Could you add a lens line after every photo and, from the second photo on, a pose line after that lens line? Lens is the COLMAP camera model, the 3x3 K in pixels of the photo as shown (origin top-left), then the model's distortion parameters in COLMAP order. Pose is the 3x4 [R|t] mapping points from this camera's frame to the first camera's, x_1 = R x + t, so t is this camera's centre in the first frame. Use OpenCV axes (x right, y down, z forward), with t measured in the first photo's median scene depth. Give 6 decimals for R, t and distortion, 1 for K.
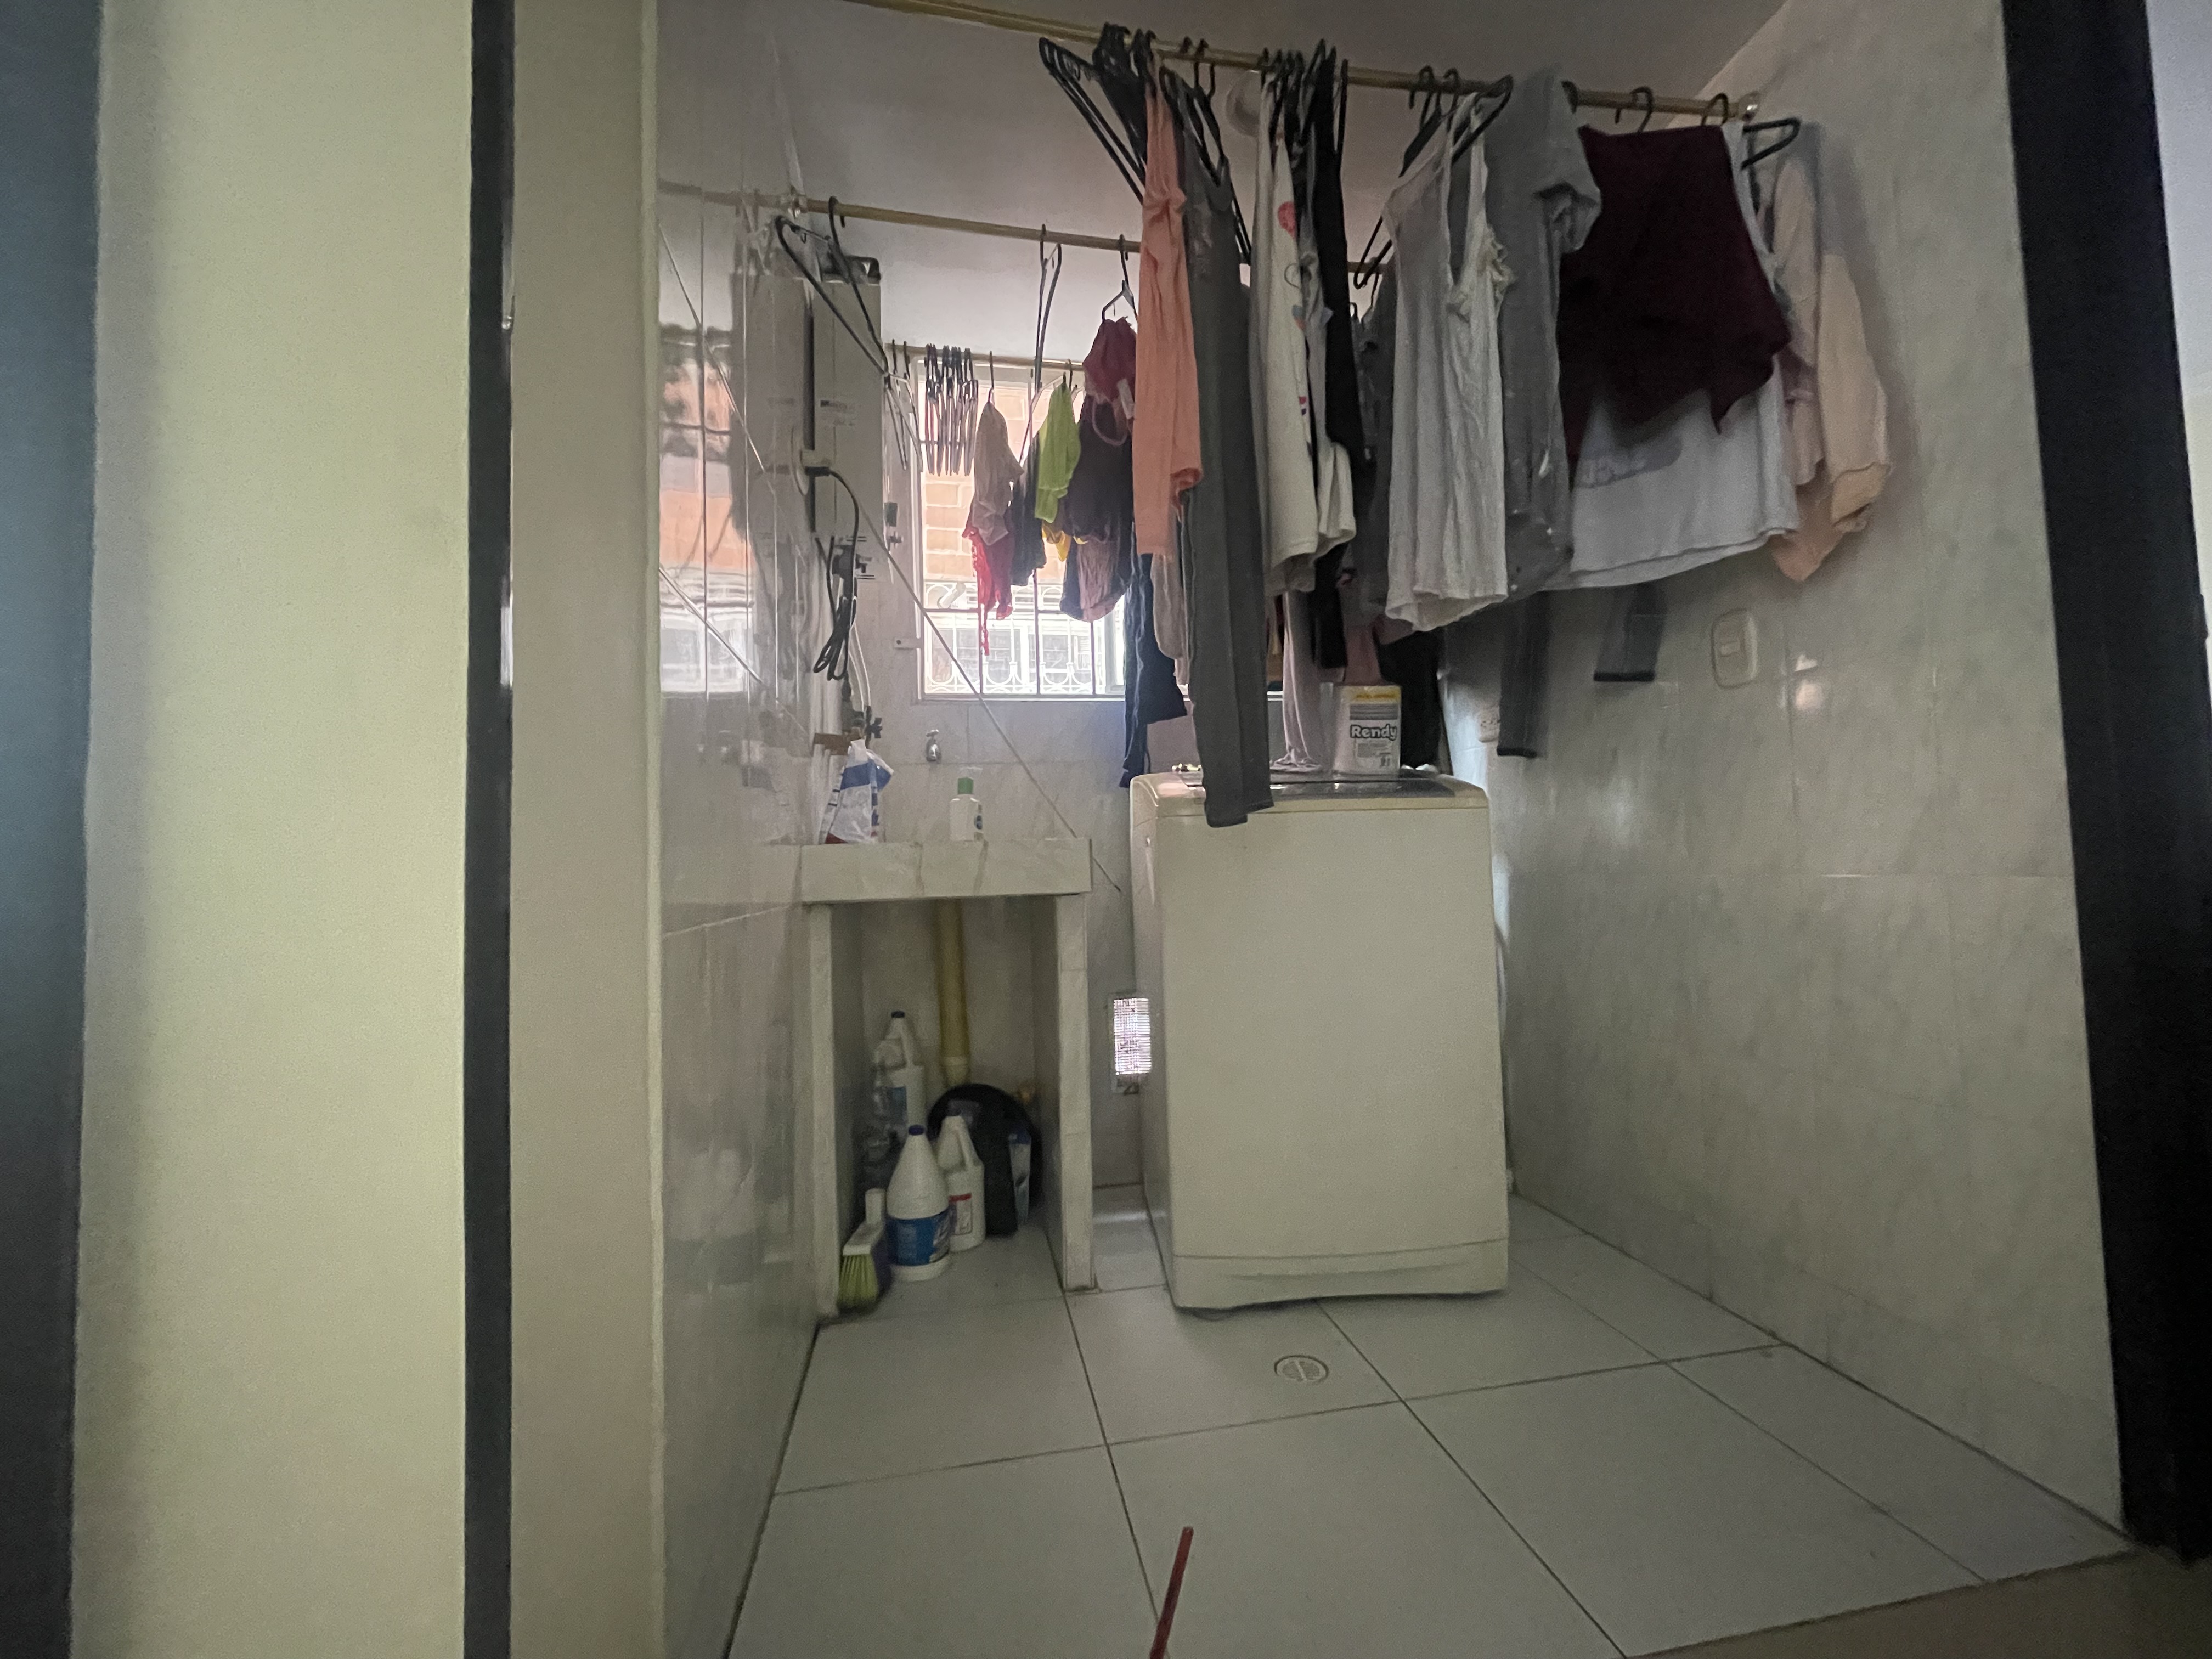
lens RADIAL K [[892.7, 0, 1109.8], [0, 892.7, 827.4], [0, 0, 1]] dist [-0.001858, 0.000020]
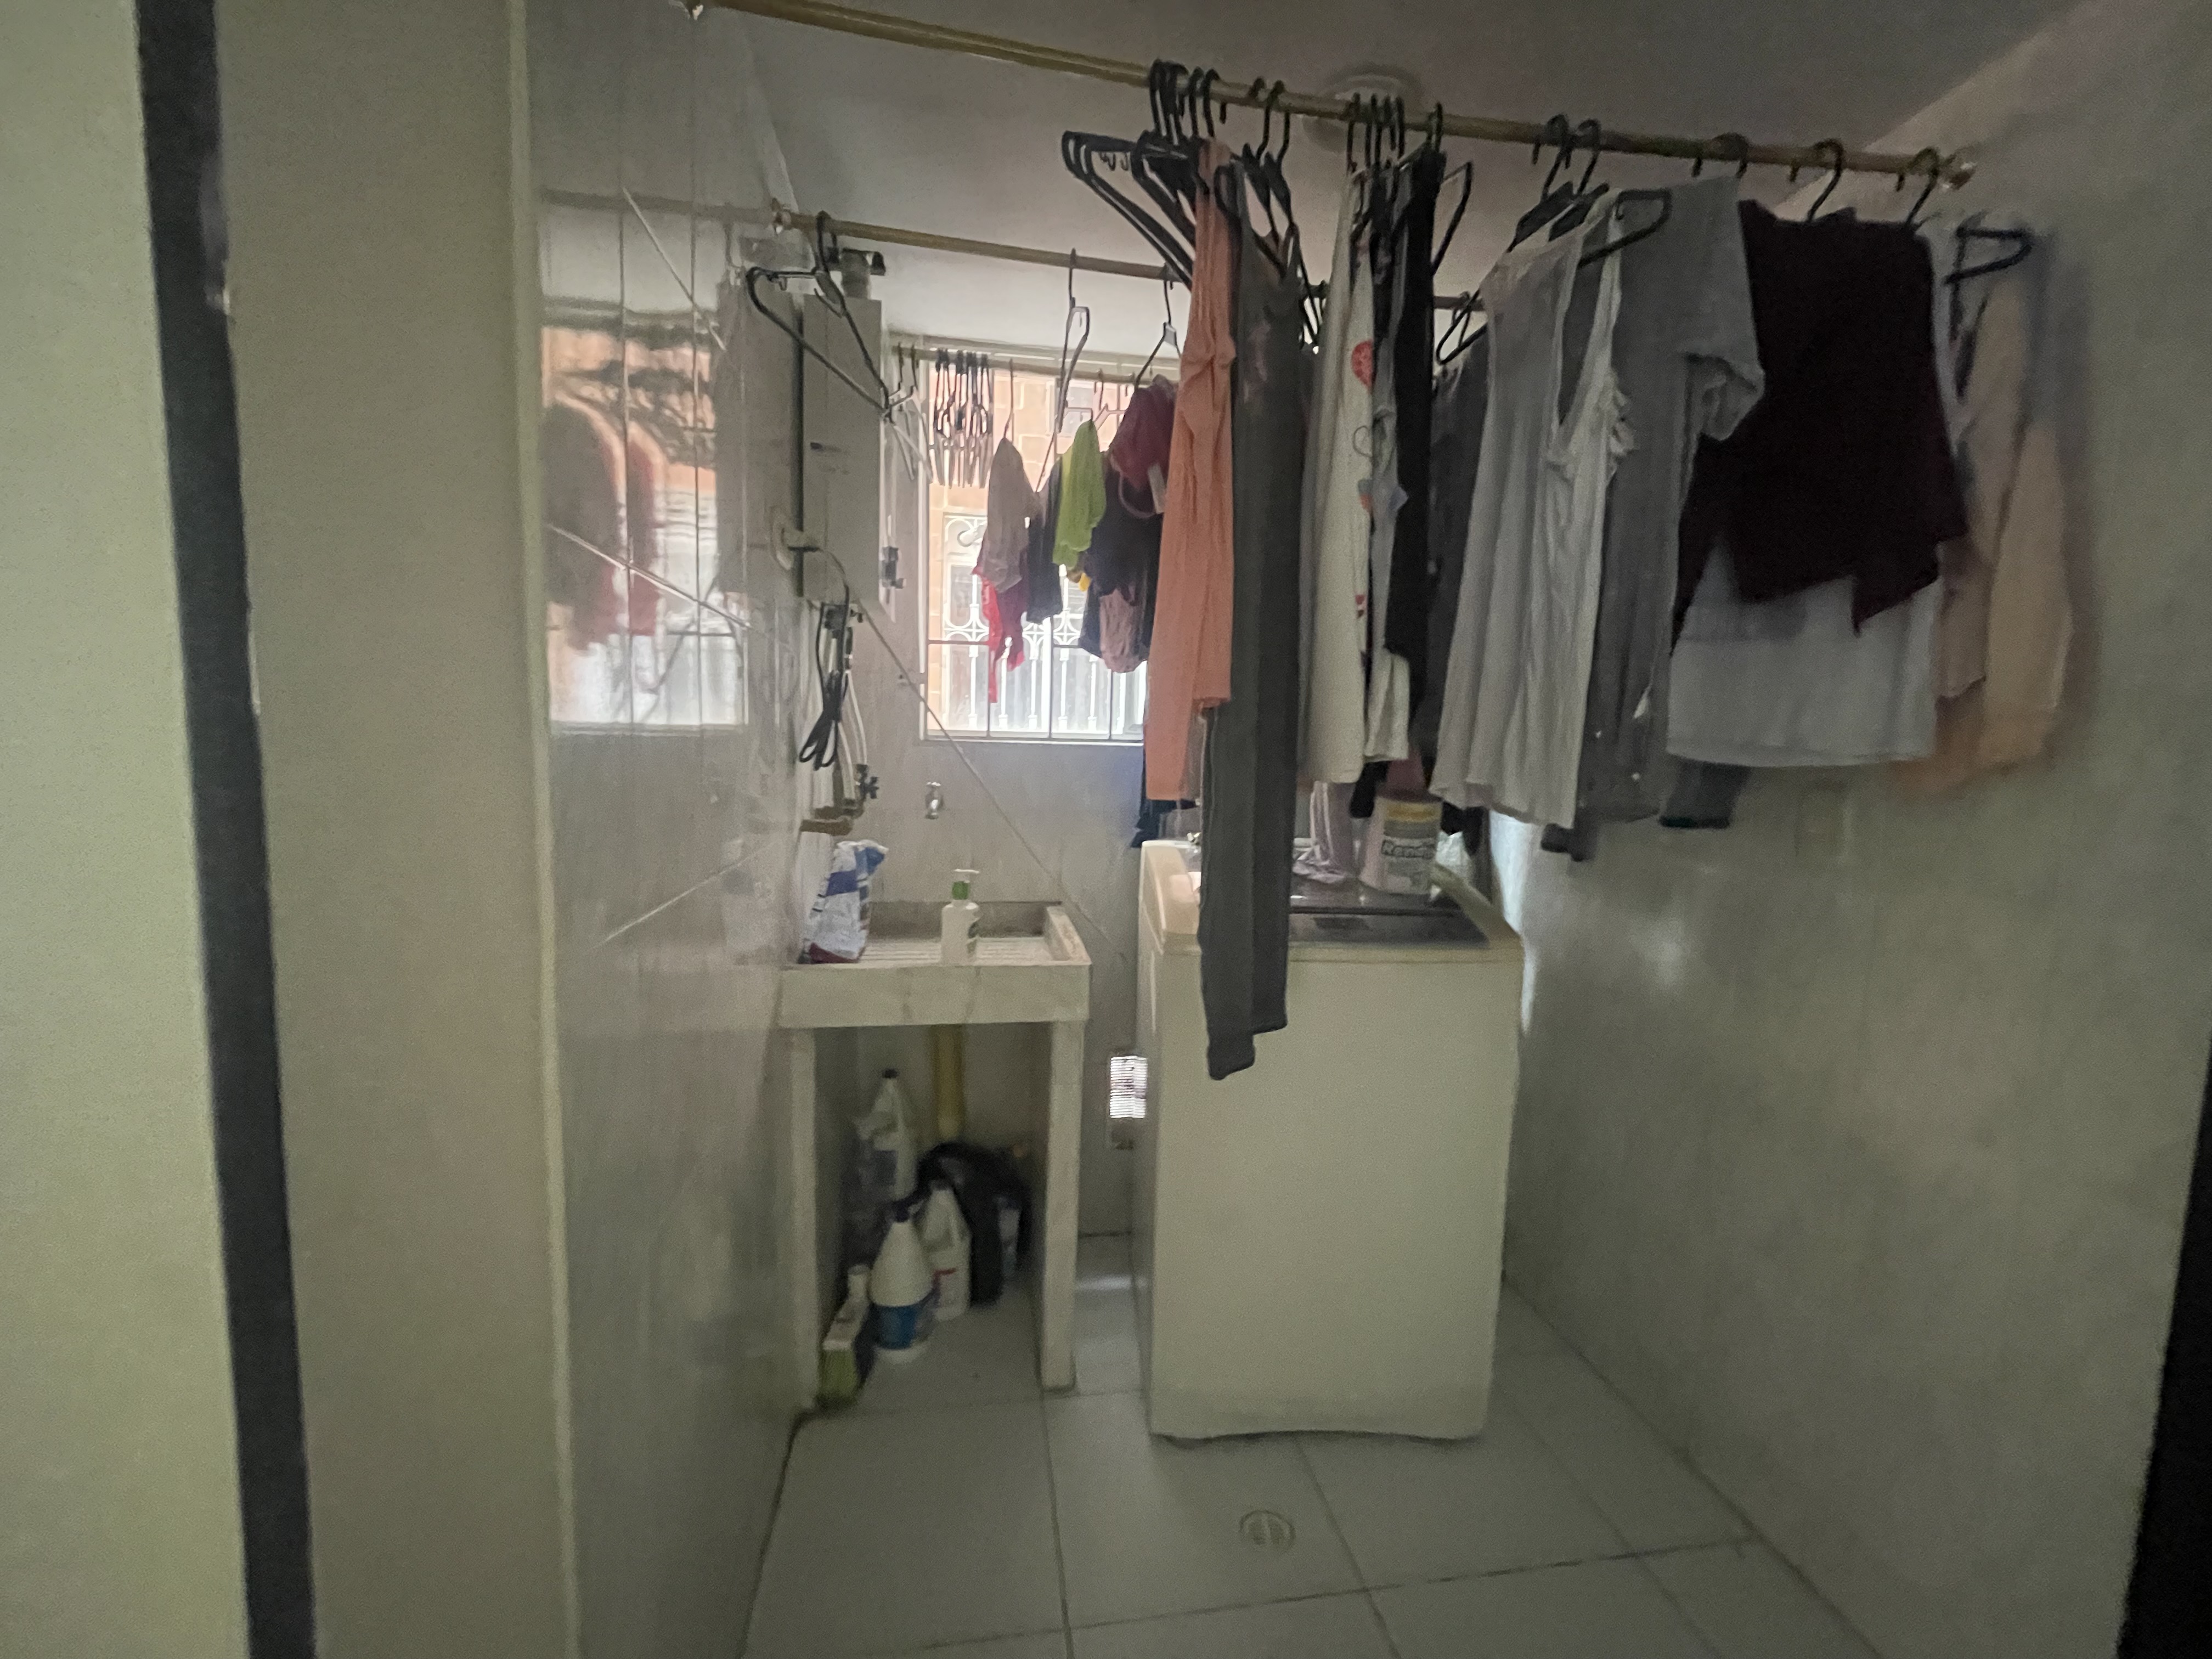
lens RADIAL K [[892.7, 0, 1106.6], [0, 892.7, 831.0], [0, 0, 1]] dist [-0.001858, 0.000020]
pose [[0.997988, 0.059430, -0.022071, 0.007904], [-0.055696, 0.988219, 0.142556, -0.266610], [0.030283, -0.141040, 0.989541, 0.098252]]
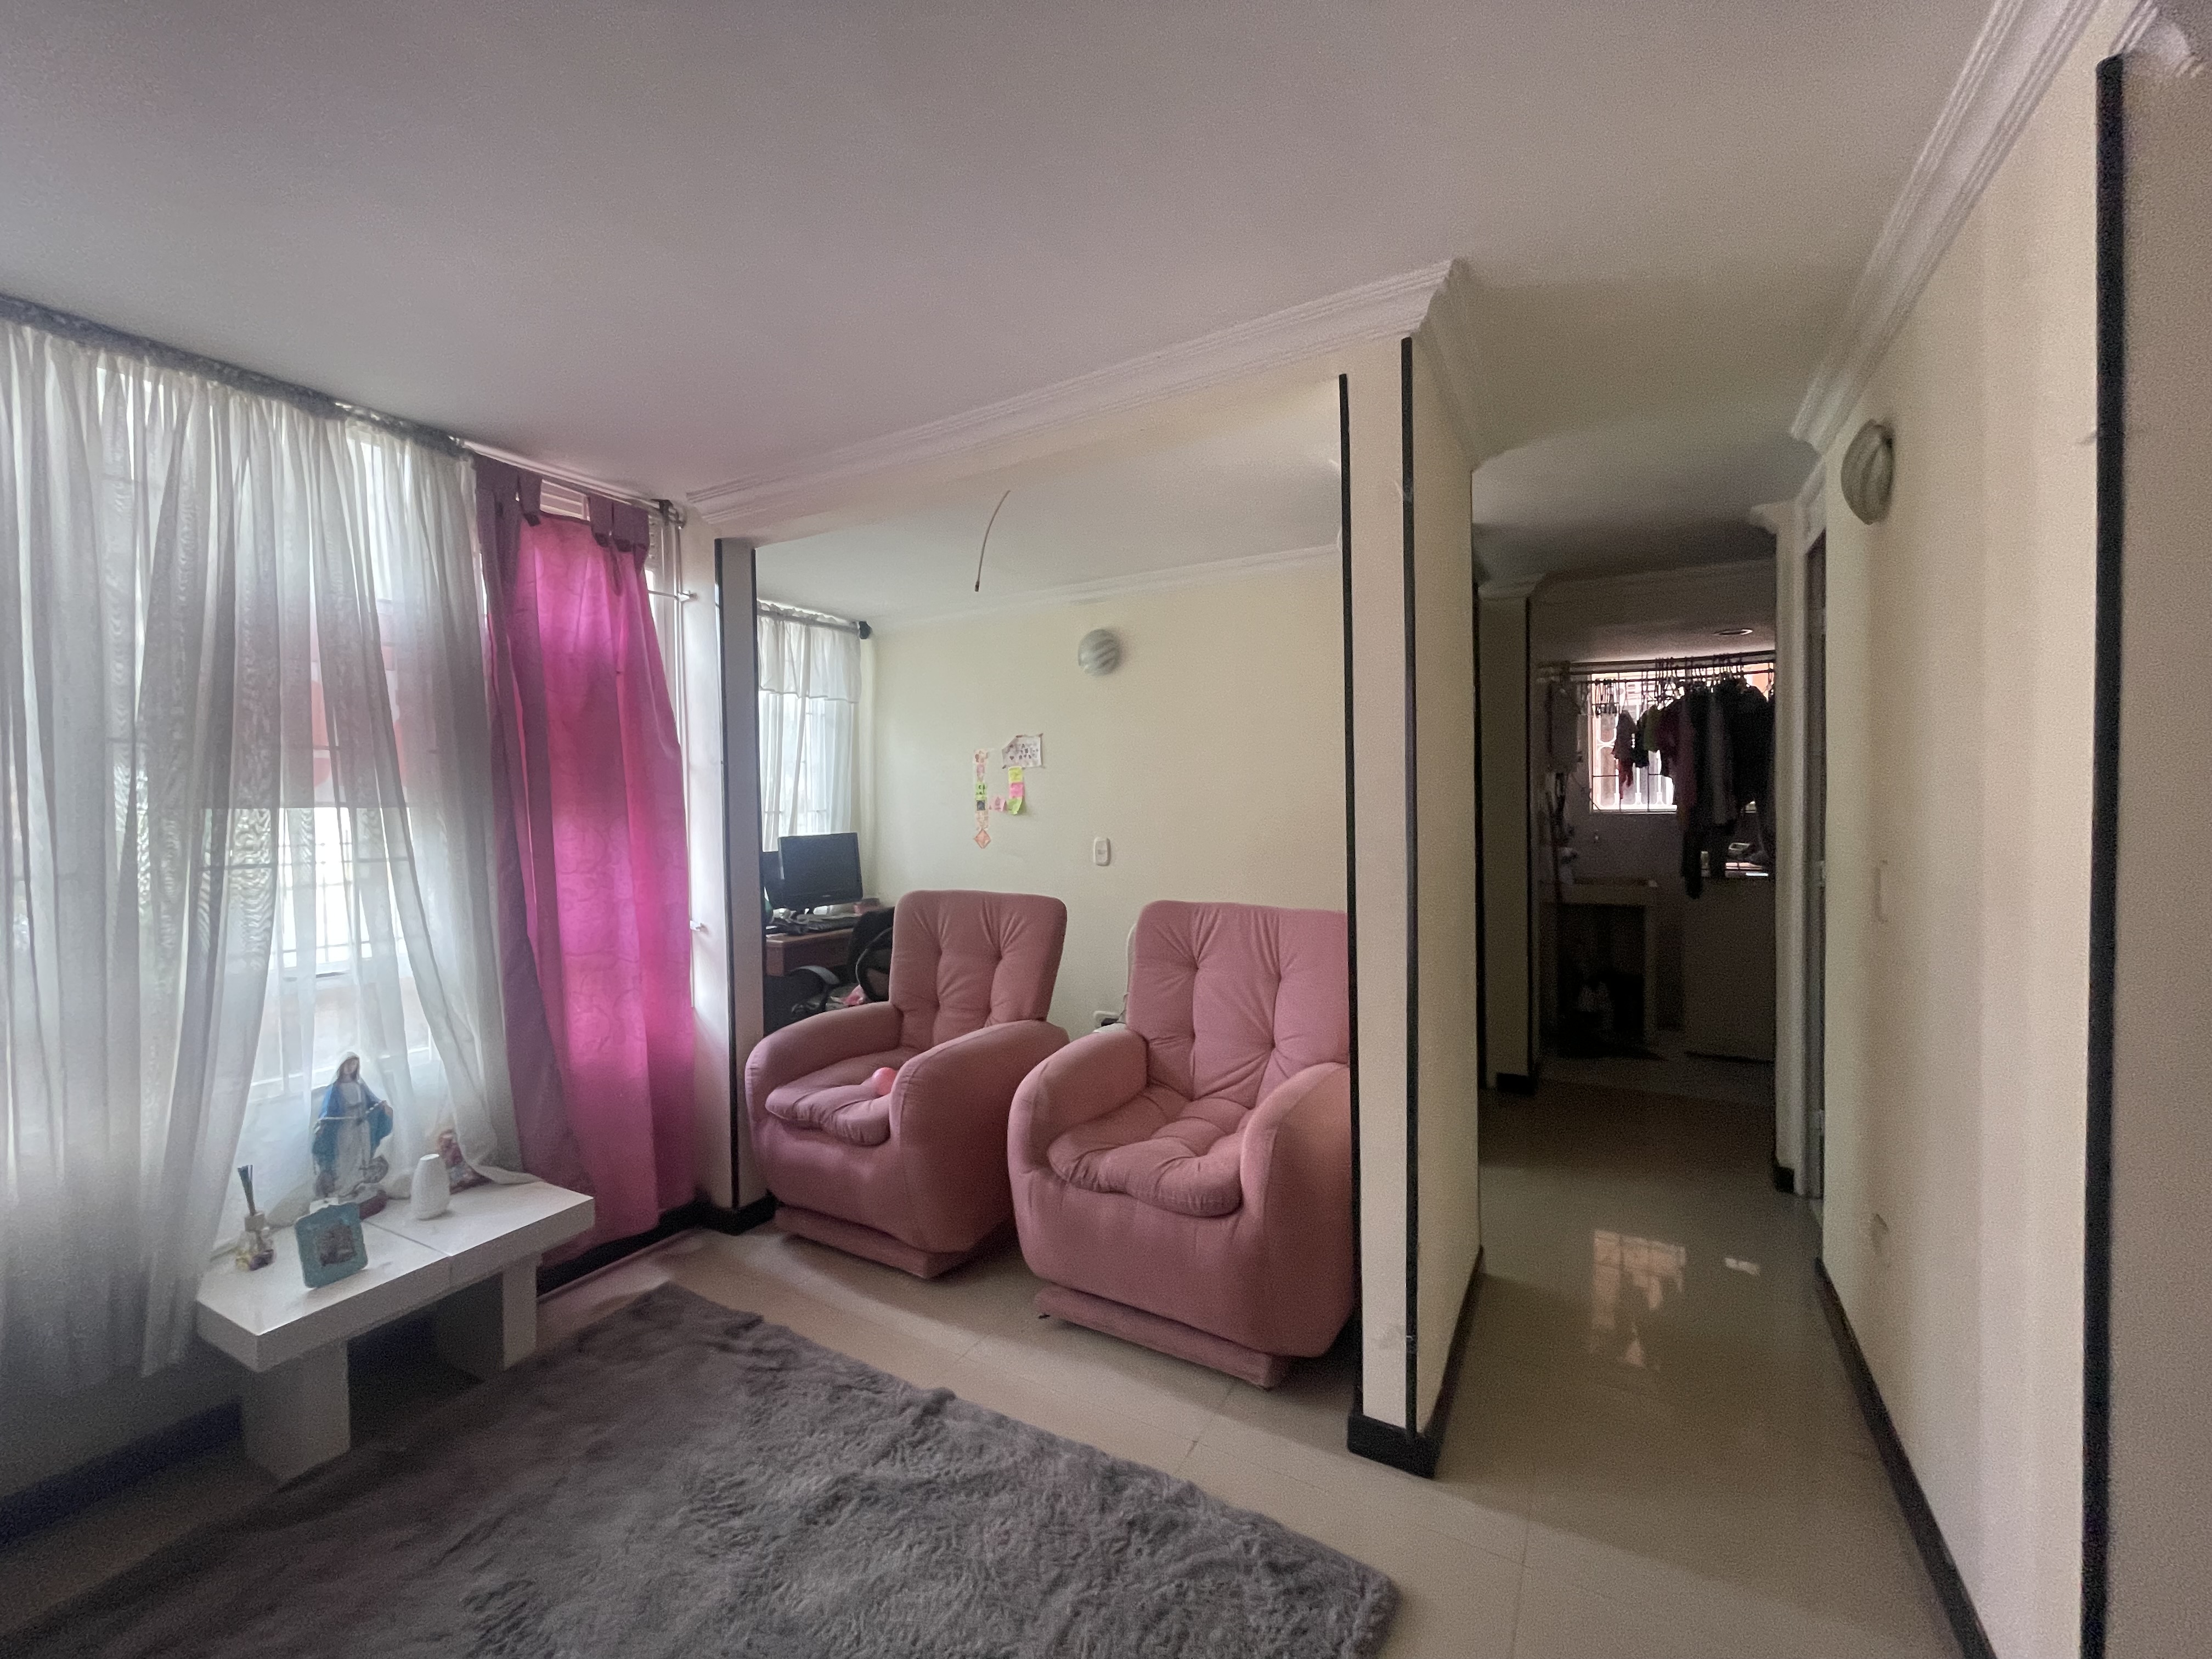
lens RADIAL K [[892.7, 0, 1107.6], [0, 892.7, 823.4], [0, 0, 1]] dist [-0.001858, 0.000020]
pose [[0.750125, 0.030410, -0.660596, 0.547070], [0.027602, 0.996632, 0.077221, -0.465890], [0.660720, -0.076159, 0.746759, -2.273739]]
